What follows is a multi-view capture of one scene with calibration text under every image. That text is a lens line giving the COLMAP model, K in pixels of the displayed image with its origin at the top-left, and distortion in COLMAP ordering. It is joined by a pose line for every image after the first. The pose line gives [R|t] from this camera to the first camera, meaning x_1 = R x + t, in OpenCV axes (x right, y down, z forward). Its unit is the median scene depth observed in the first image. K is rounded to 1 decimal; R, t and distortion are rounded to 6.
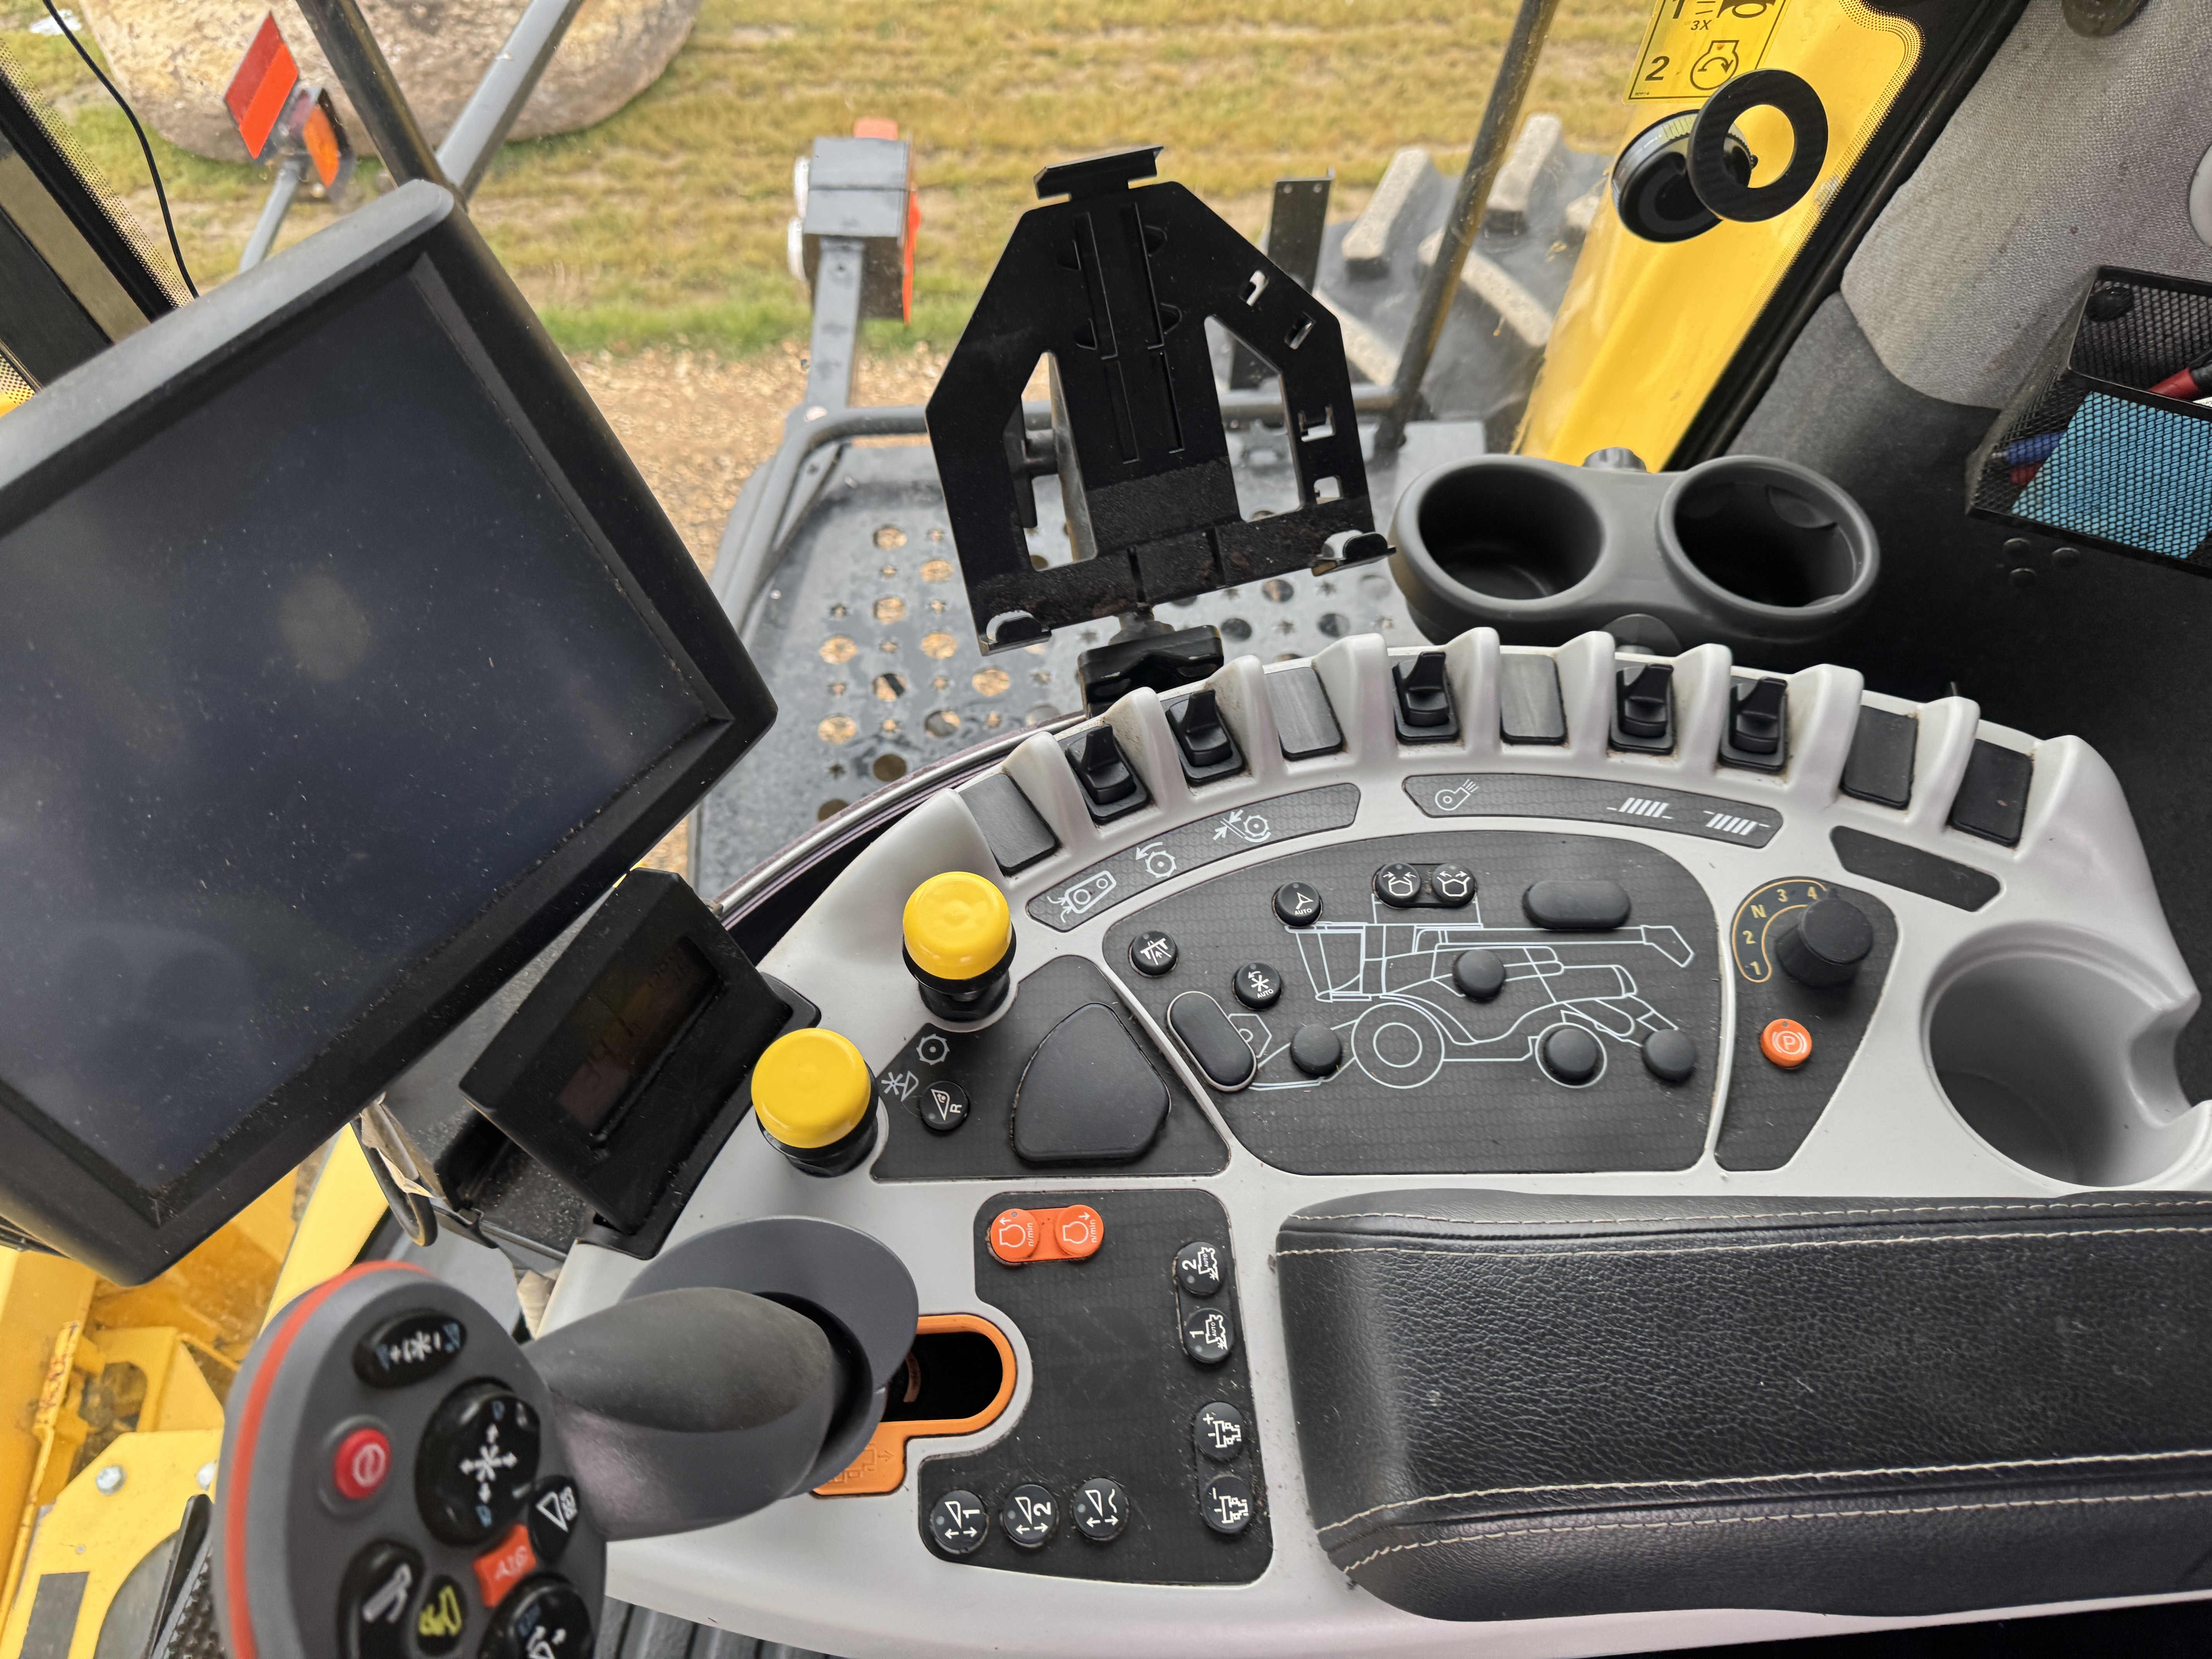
lens RADIAL K [[1653.4, 0, 1106.0], [0, 1653.4, 829.5], [0, 0, 1]] dist [-0.001435, -0.002900]
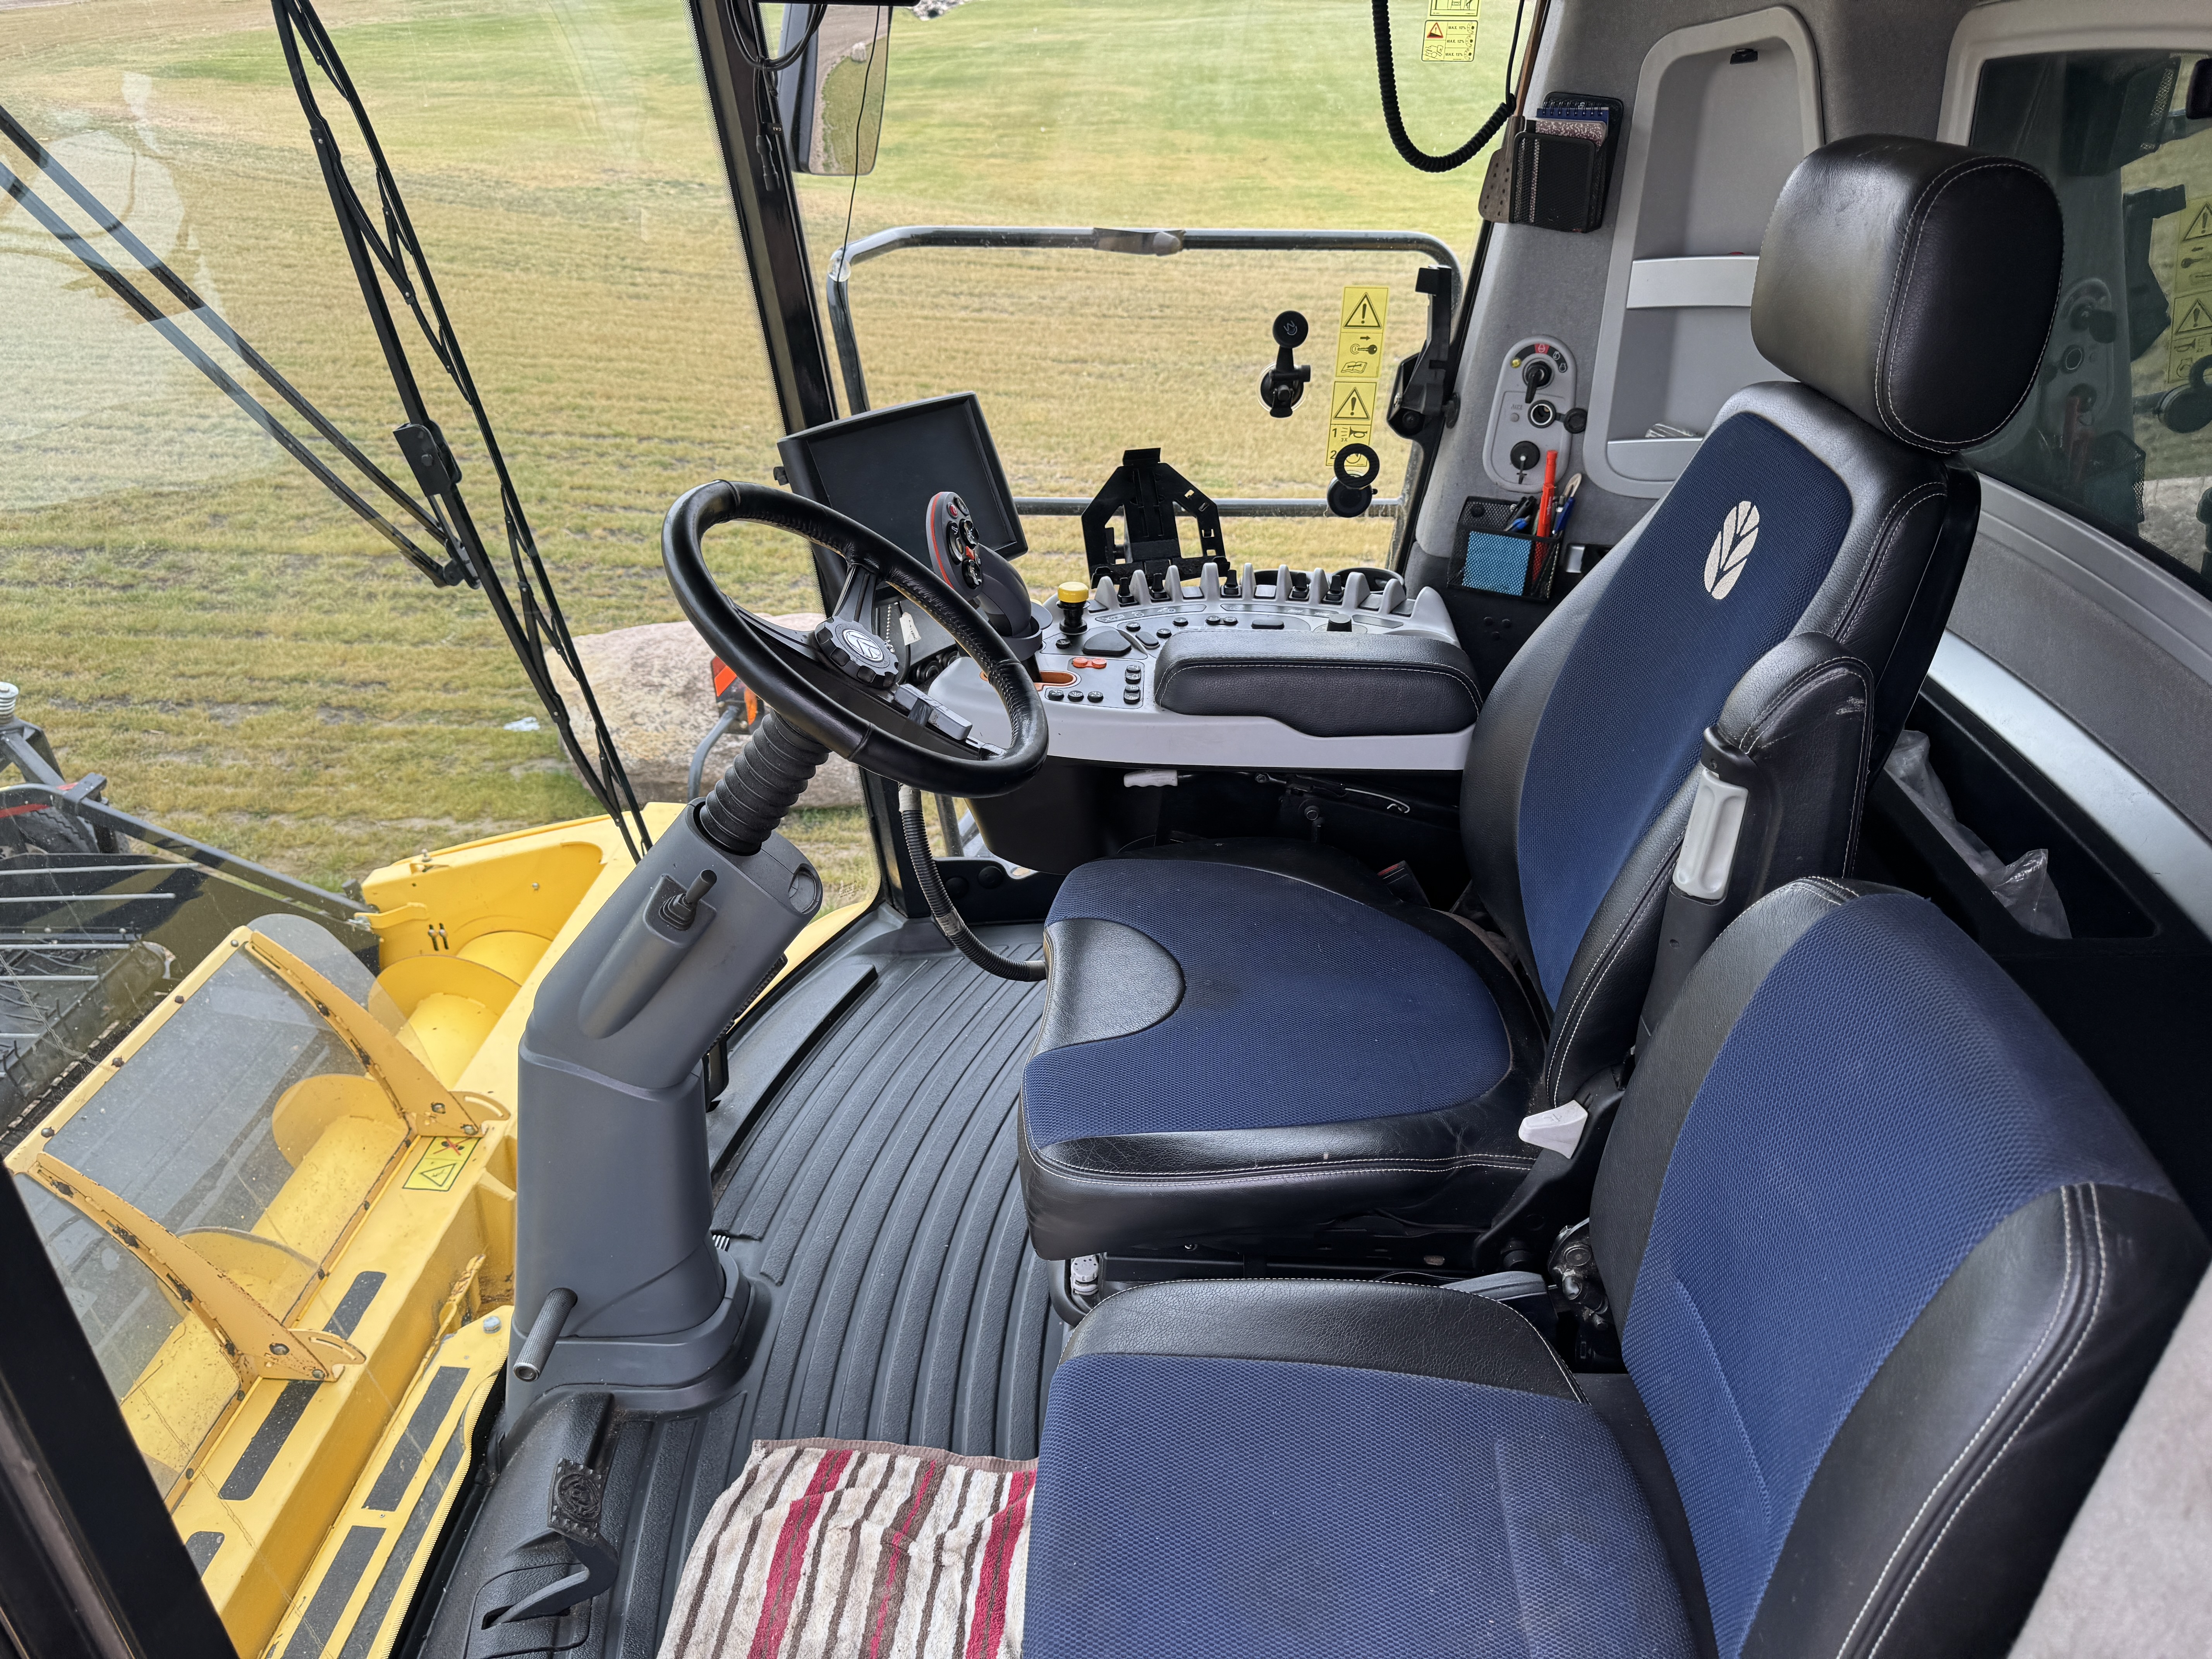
lens RADIAL K [[1555.8, 0, 1106.0], [0, 1555.8, 829.5], [0, 0, 1]] dist [0.107641, 0.000233]
pose [[0.991569, 0.058791, -0.115477, 0.170538], [-0.105264, 0.885159, -0.453224, 0.875815], [0.075570, 0.461559, 0.883885, -0.732019]]
